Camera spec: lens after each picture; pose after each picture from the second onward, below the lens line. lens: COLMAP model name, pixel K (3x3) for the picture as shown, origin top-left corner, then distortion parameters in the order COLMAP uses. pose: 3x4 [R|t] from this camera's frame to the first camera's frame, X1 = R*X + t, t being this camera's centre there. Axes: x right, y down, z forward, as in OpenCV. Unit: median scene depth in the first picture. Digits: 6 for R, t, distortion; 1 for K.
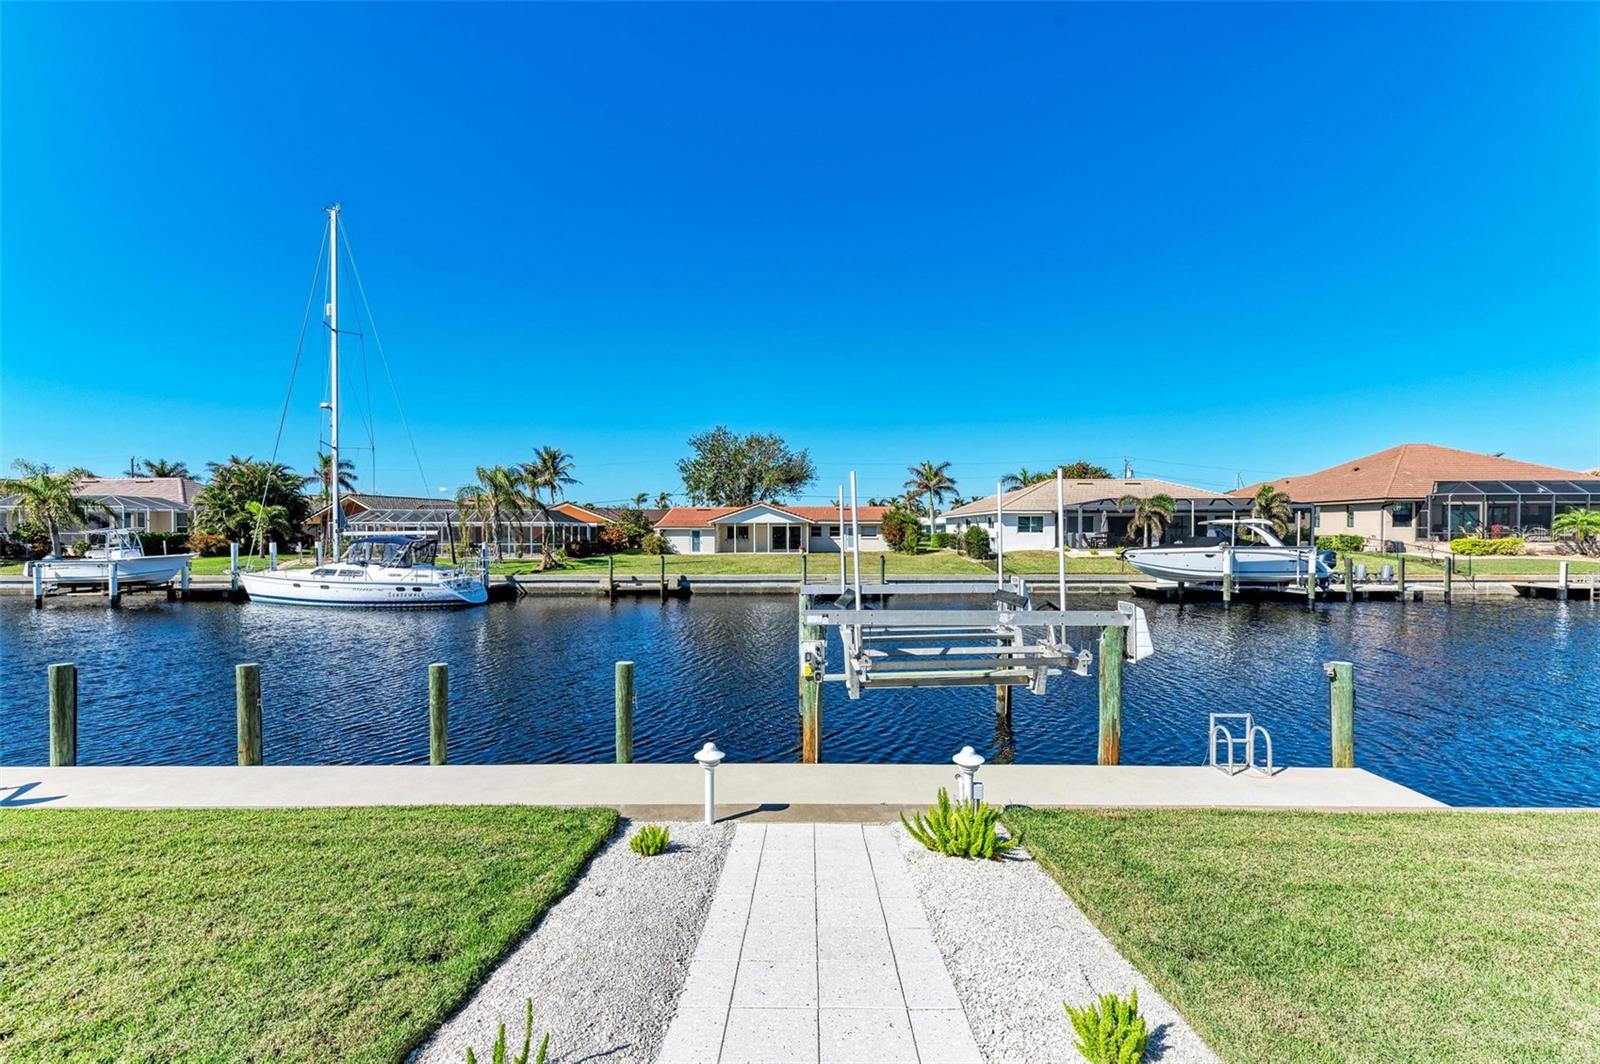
lens RADIAL K [[659.1, 0, 802.8], [0, 659.1, 535.6], [0, 0, 1]] dist [0.019097, -0.007288]
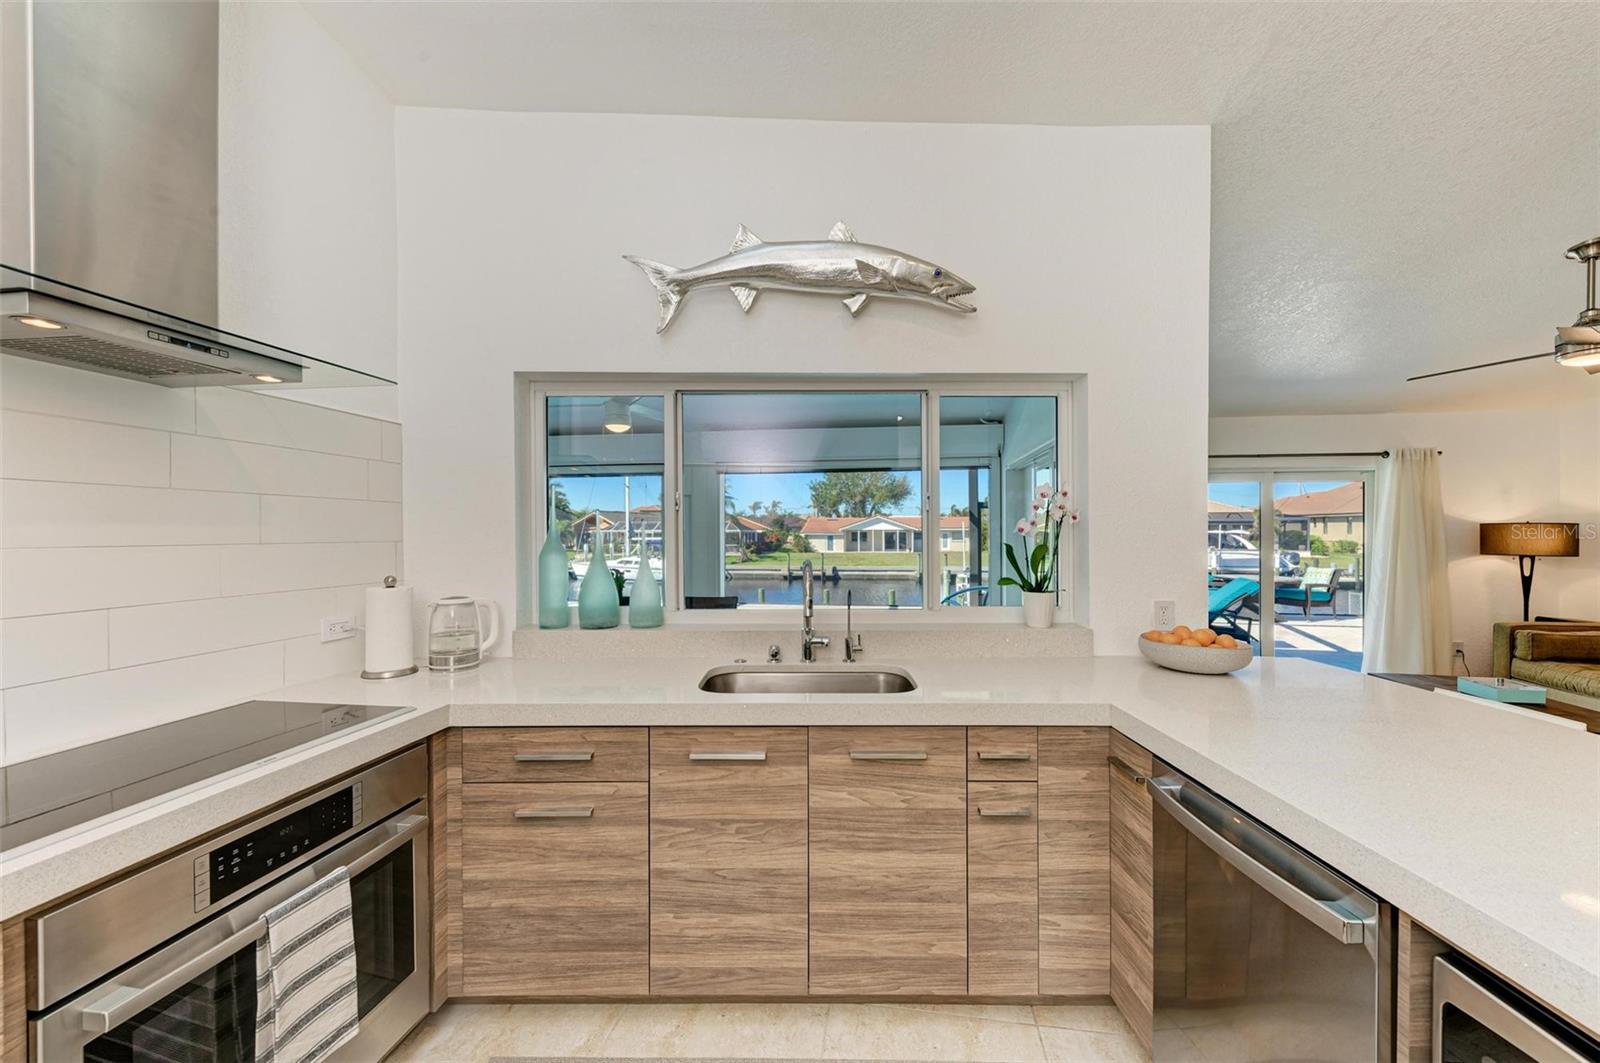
lens RADIAL K [[601.5, 0, 800.0], [0, 601.5, 531.5], [0, 0, 1]] dist [0.025784, -0.009615]
pose [[0.990082, -0.000058, -0.140492, -0.082298], [-0.000984, 0.999973, -0.007343, -0.011497], [0.140489, 0.007408, 0.990055, -0.460839]]
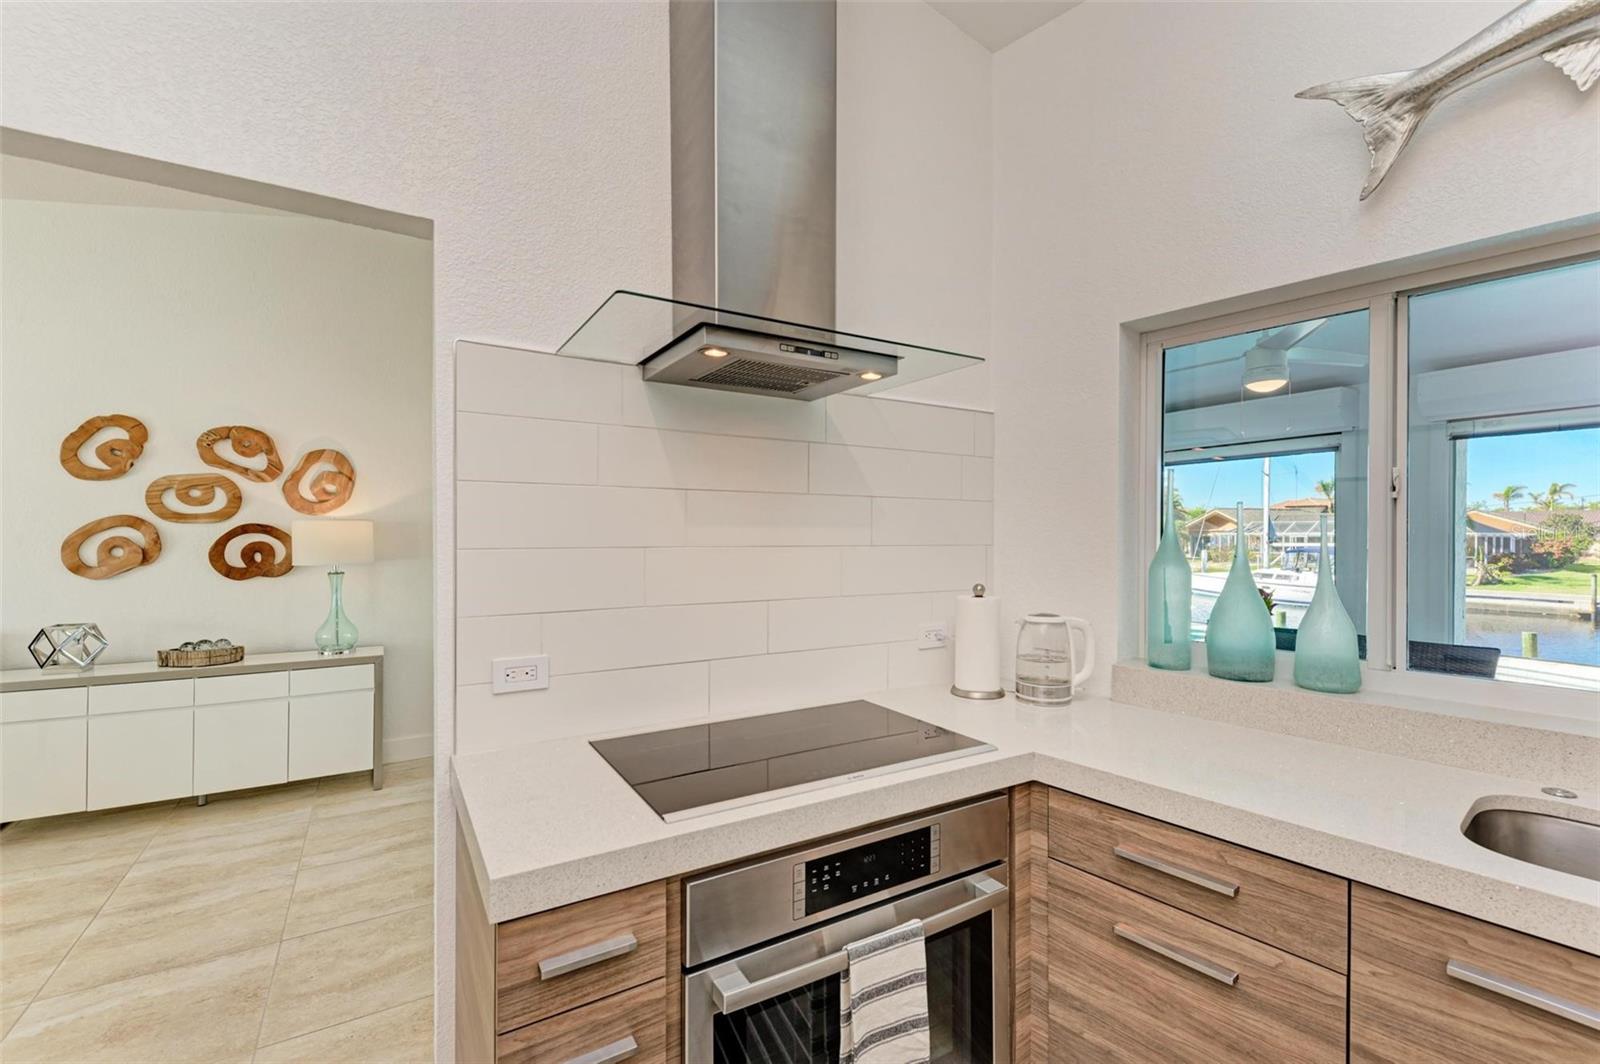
lens RADIAL K [[690.1, 0, 803.4], [0, 690.1, 546.0], [0, 0, 1]] dist [0.004037, -0.000065]
pose [[0.533427, 0.018027, -0.845654, -0.090143], [-0.009985, 0.999837, 0.015015, -0.011571], [0.845787, 0.000434, 0.533520, -0.448923]]
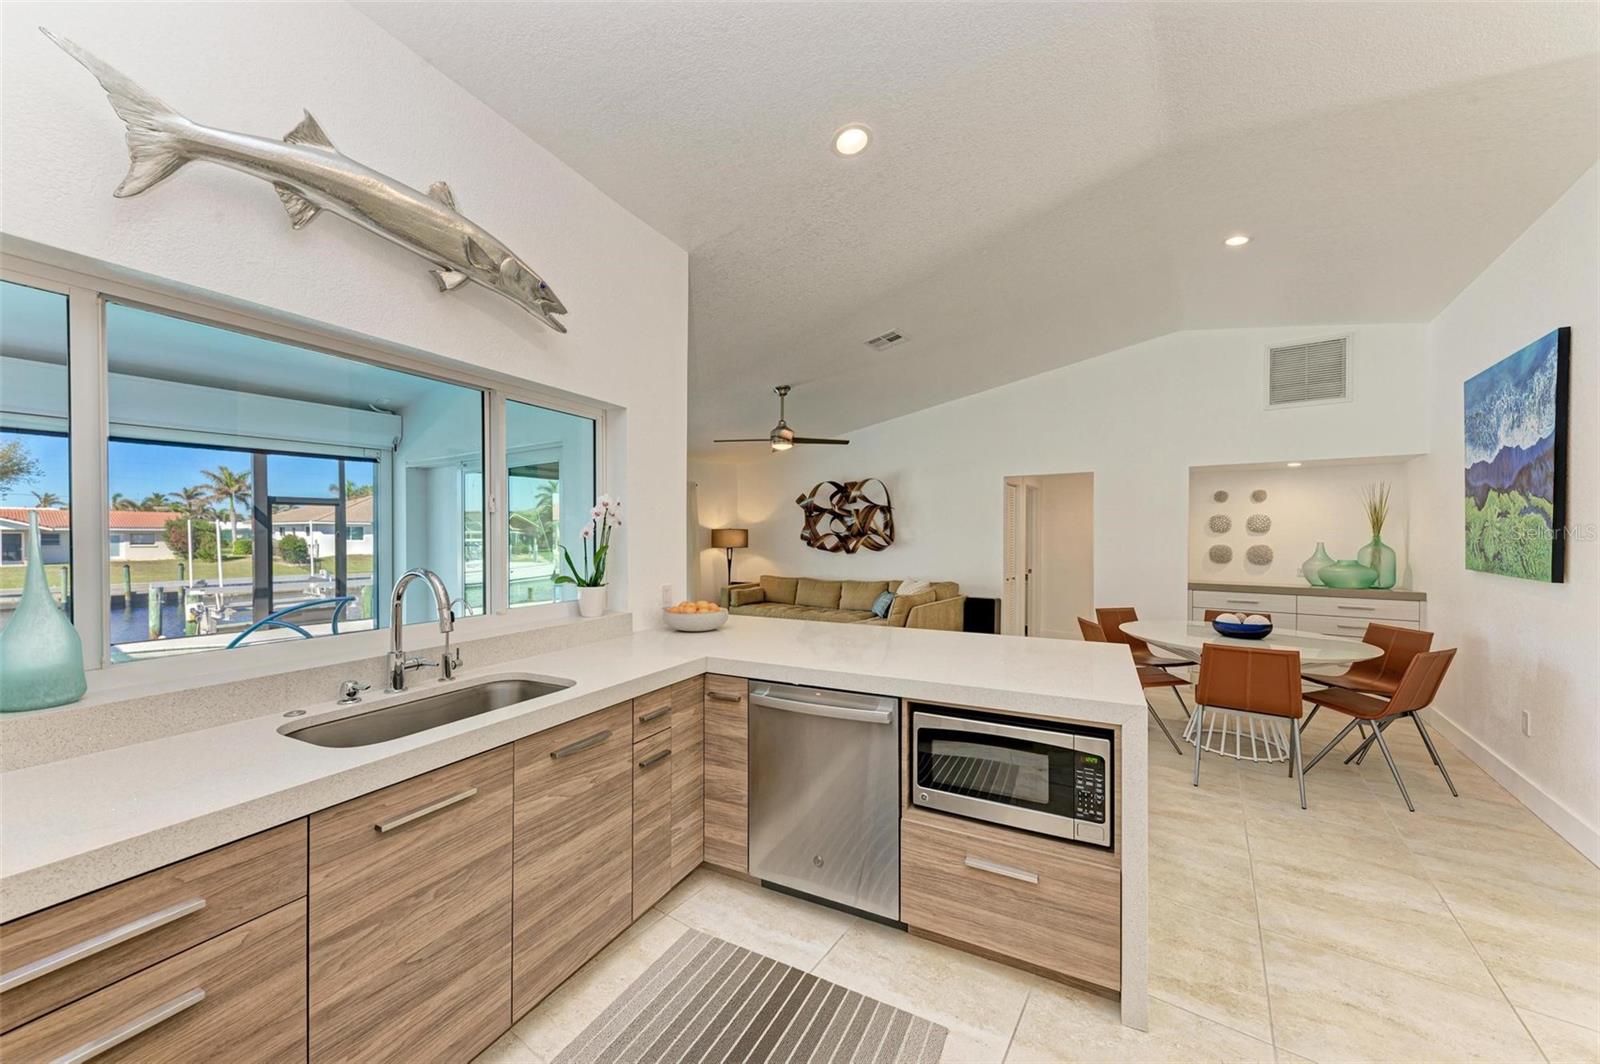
lens RADIAL K [[583.2, 0, 800.5], [0, 583.2, 535.5], [0, 0, 1]] dist [0.023061, -0.007862]
pose [[0.565285, -0.000716, 0.824895, -0.123899], [0.003898, 0.999991, -0.001802, -0.011637], [-0.824886, 0.004234, 0.565283, -0.453803]]
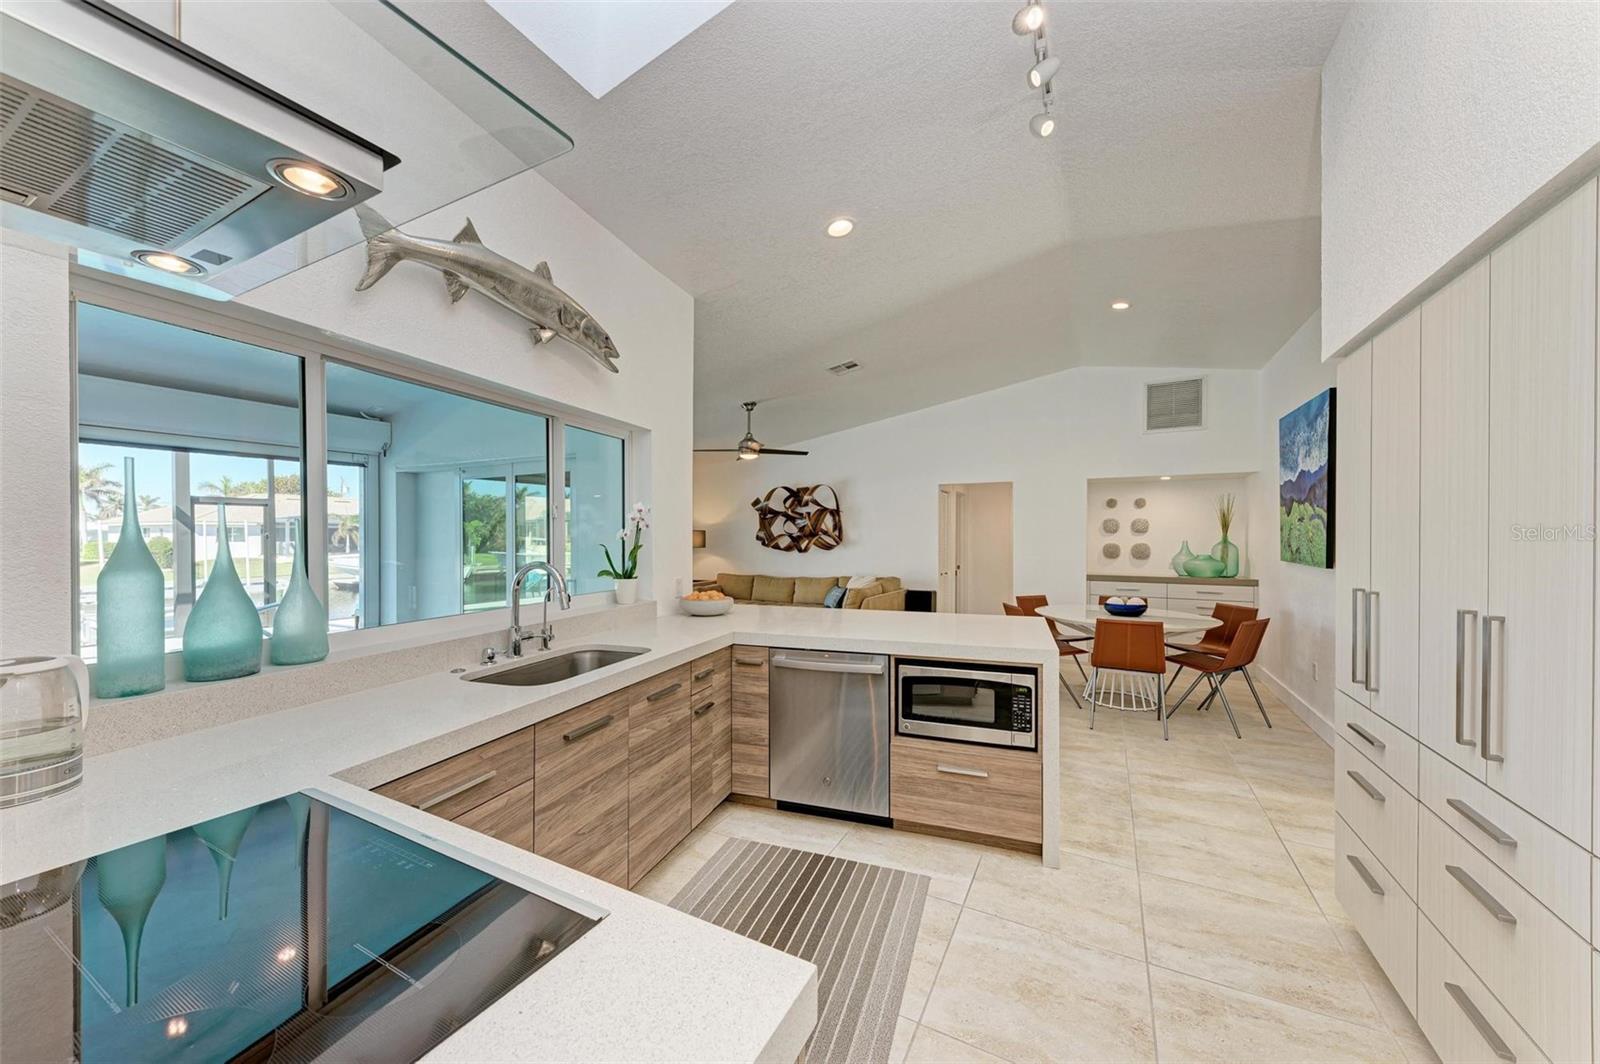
lens RADIAL K [[583.2, 0, 800.5], [0, 583.2, 535.5], [0, 0, 1]] dist [0.023061, -0.007862]
pose [[0.456489, -0.000844, 0.889729, -0.153443], [0.006088, 0.999979, -0.002175, -0.011683], [-0.889708, 0.006410, 0.456485, -0.454872]]
